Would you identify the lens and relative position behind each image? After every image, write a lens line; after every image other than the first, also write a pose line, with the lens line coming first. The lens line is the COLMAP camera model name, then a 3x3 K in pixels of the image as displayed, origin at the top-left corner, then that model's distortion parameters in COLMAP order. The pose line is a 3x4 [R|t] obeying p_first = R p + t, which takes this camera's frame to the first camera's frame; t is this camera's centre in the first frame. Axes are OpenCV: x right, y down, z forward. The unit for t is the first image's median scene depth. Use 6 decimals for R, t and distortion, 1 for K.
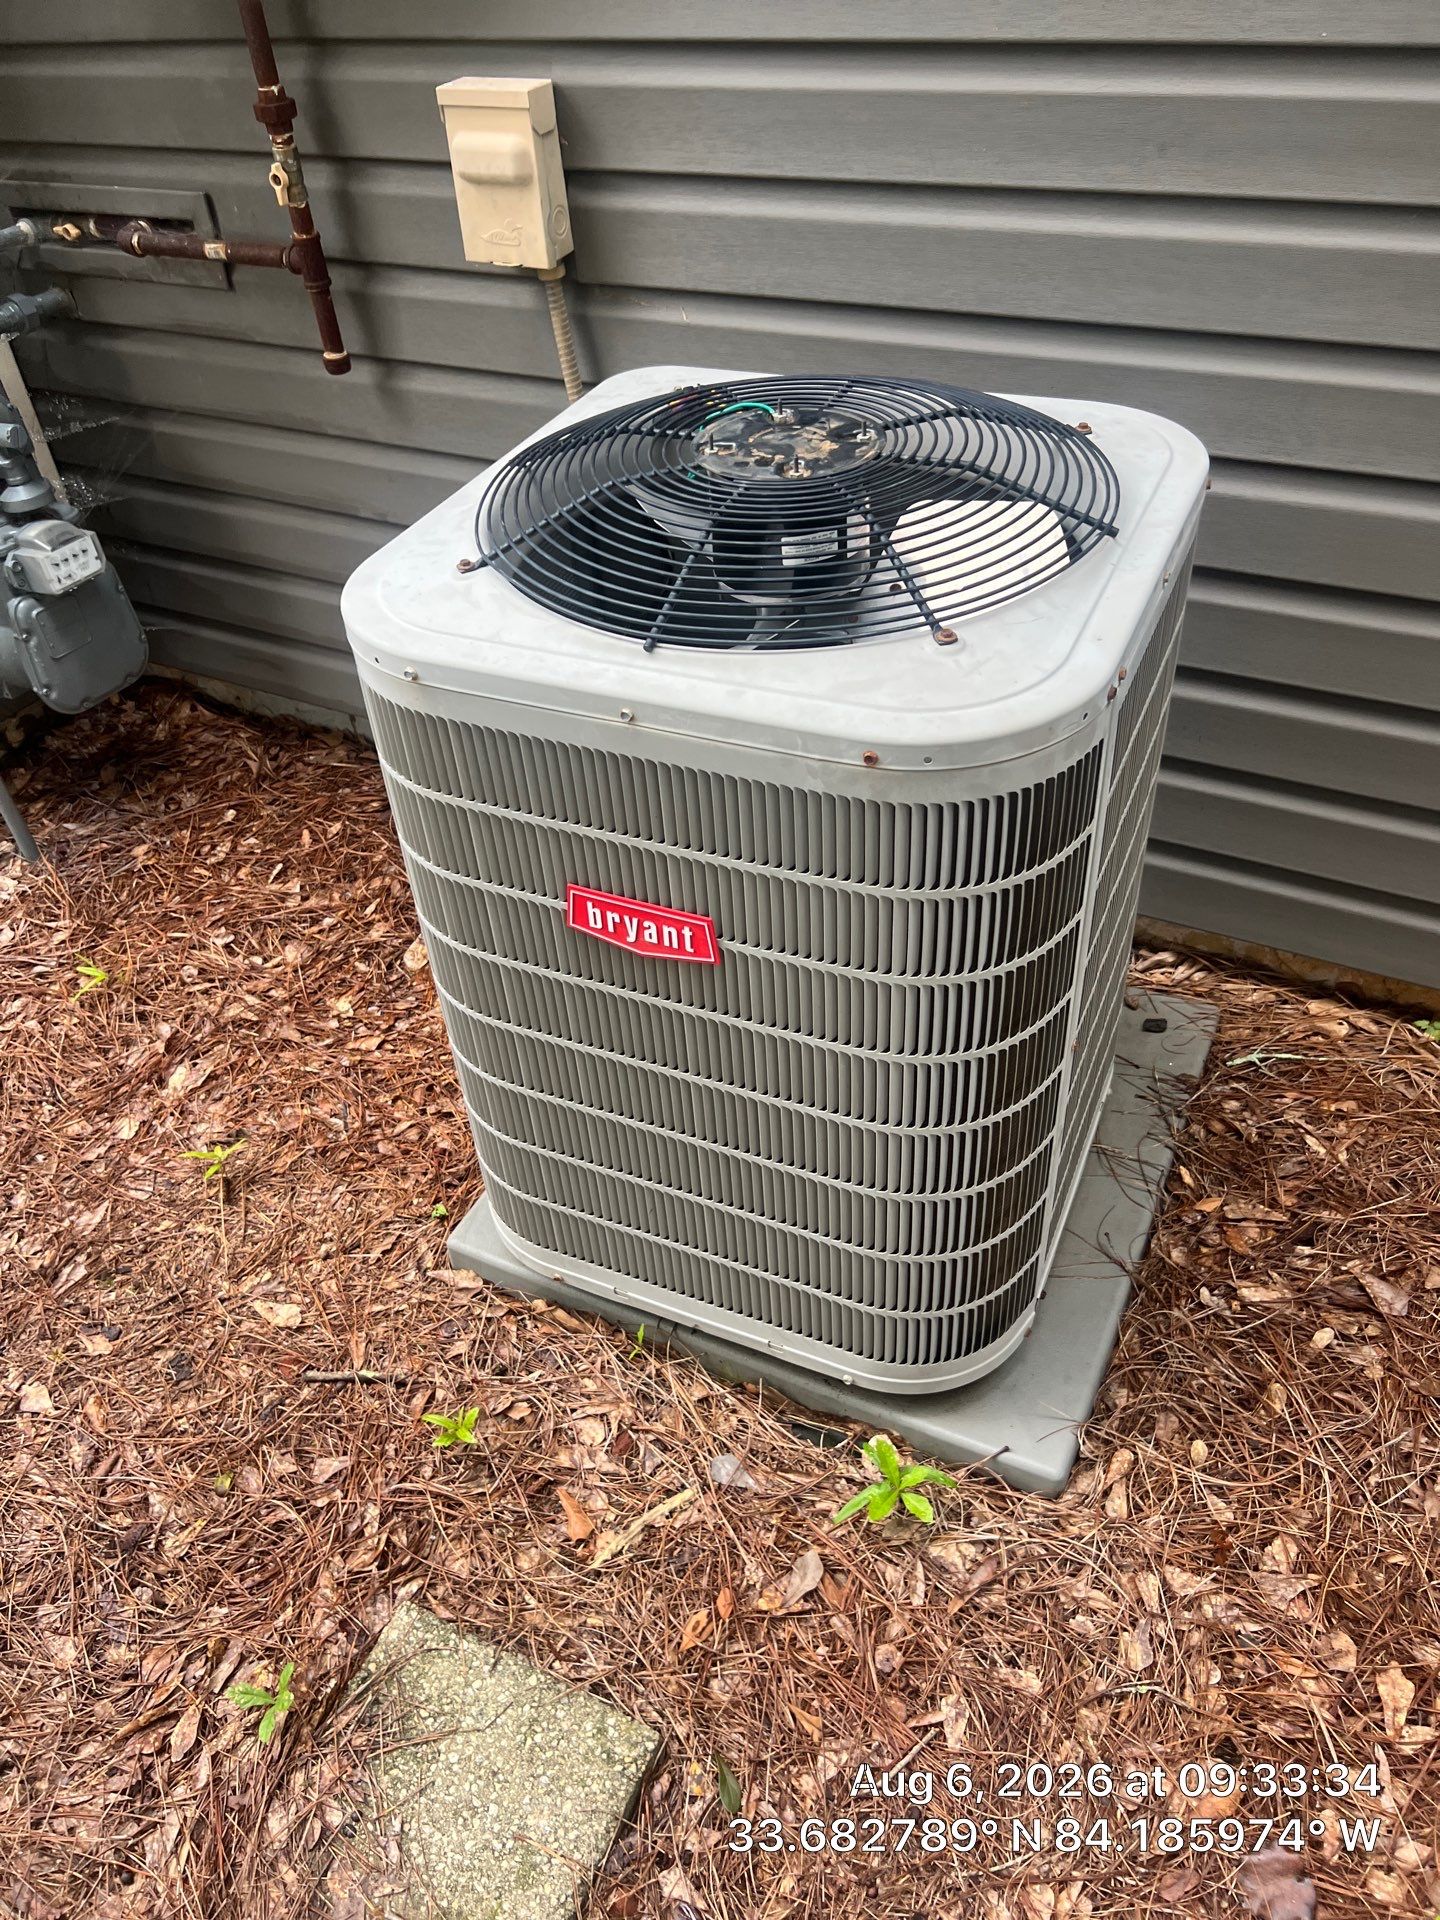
lens RADIAL K [[1437.0, 0, 720.0], [0, 1437.0, 960.0], [0, 0, 1]] dist [0.006179, 0.005576]
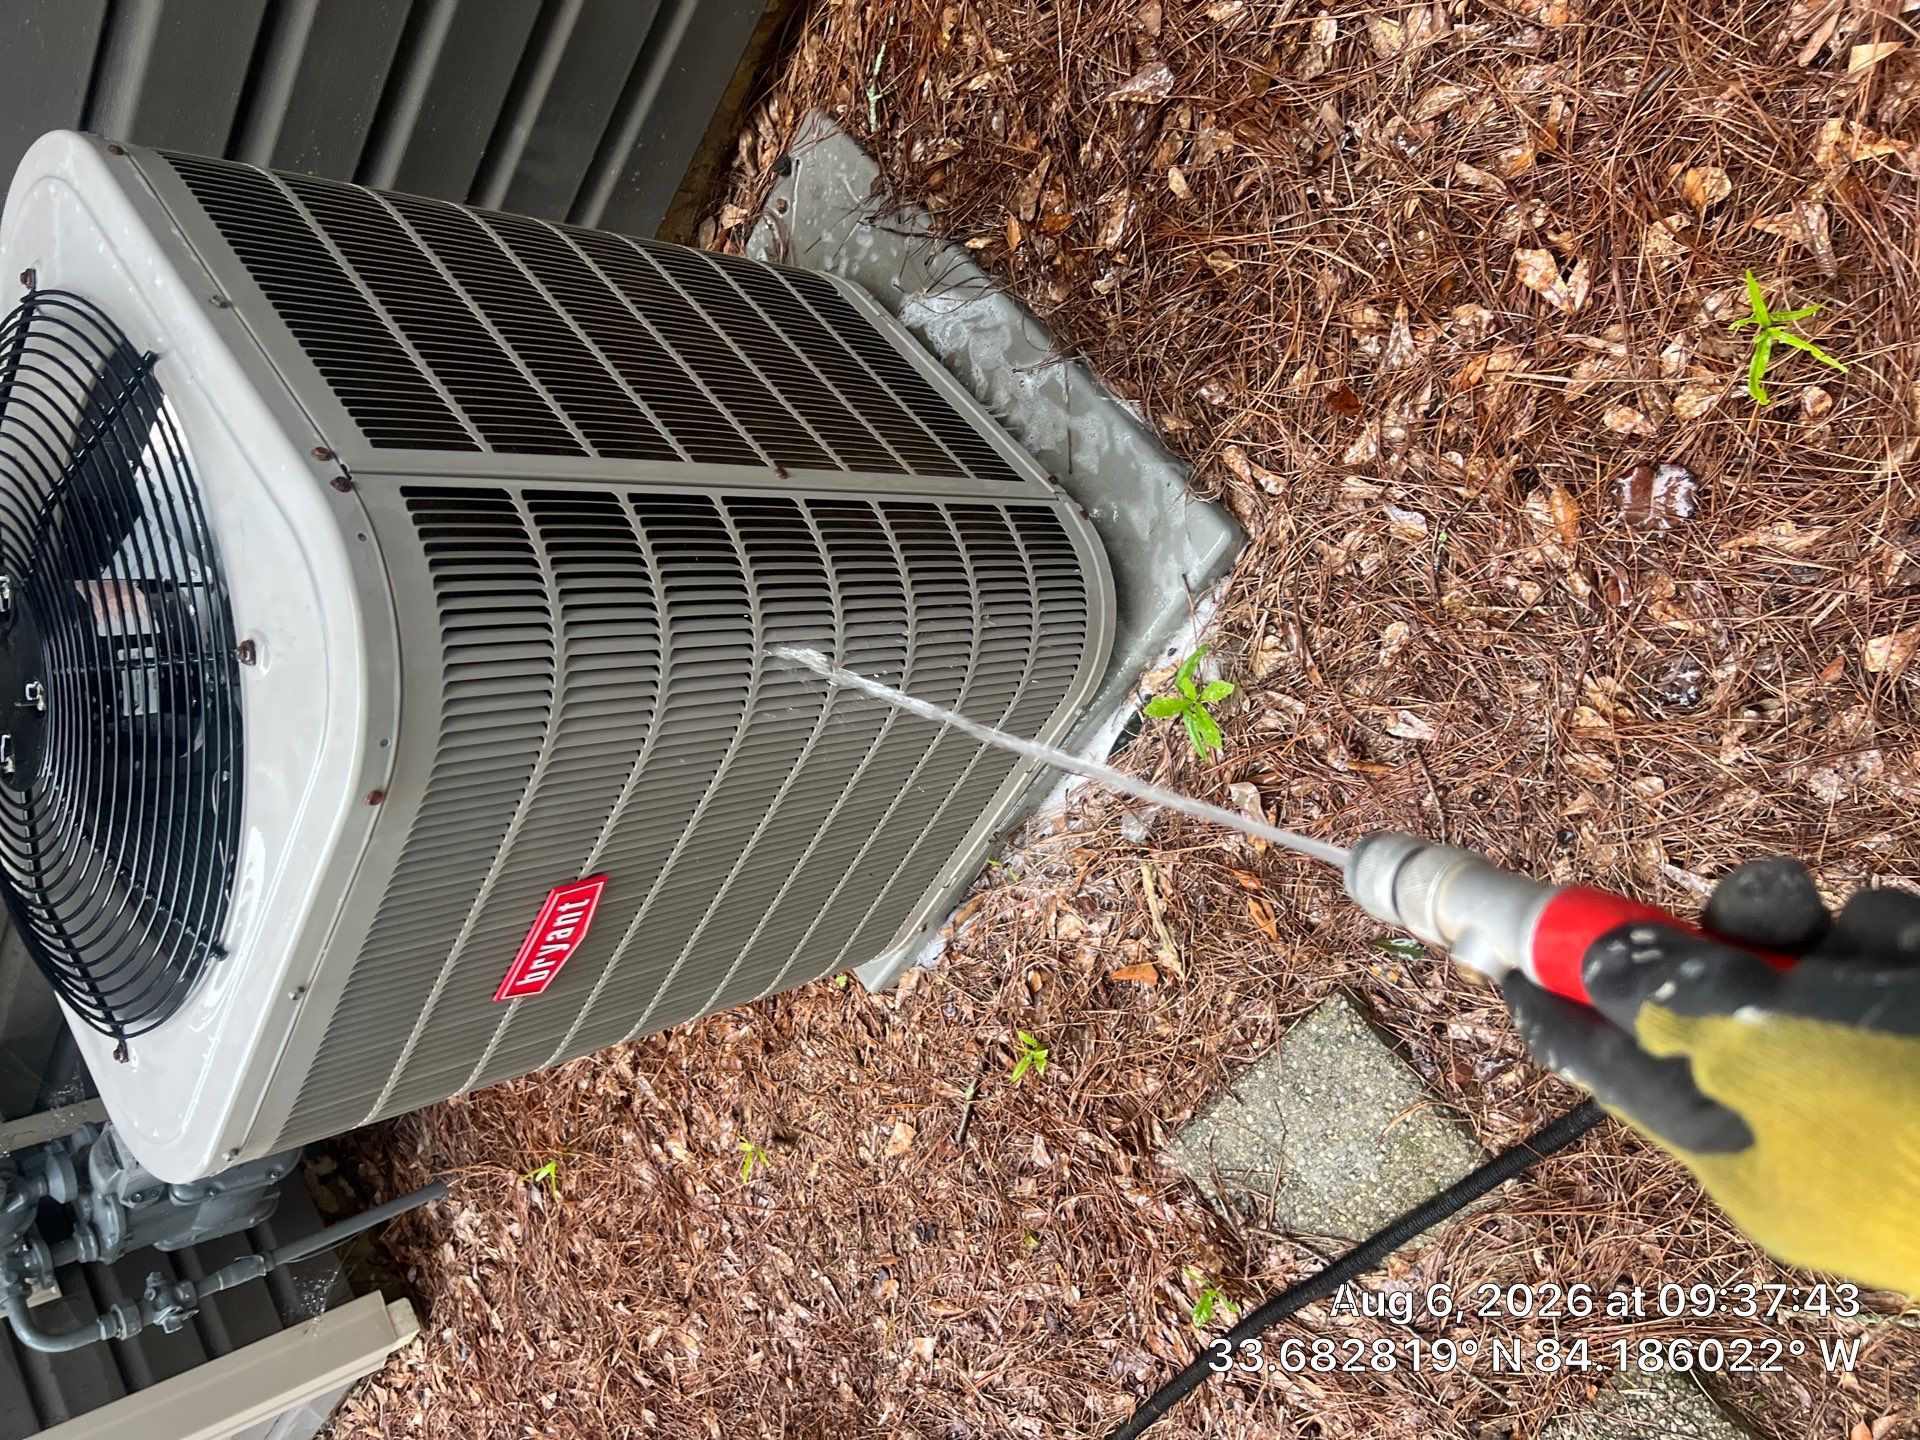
lens RADIAL K [[1419.1, 0, 960.0], [0, 1419.1, 720.0], [0, 0, 1]] dist [0.084867, -0.130349]
pose [[0.235541, -0.942997, -0.235112, 0.299049], [0.959485, 0.187144, 0.210631, 0.007062], [-0.154625, -0.275199, 0.948871, 0.083571]]
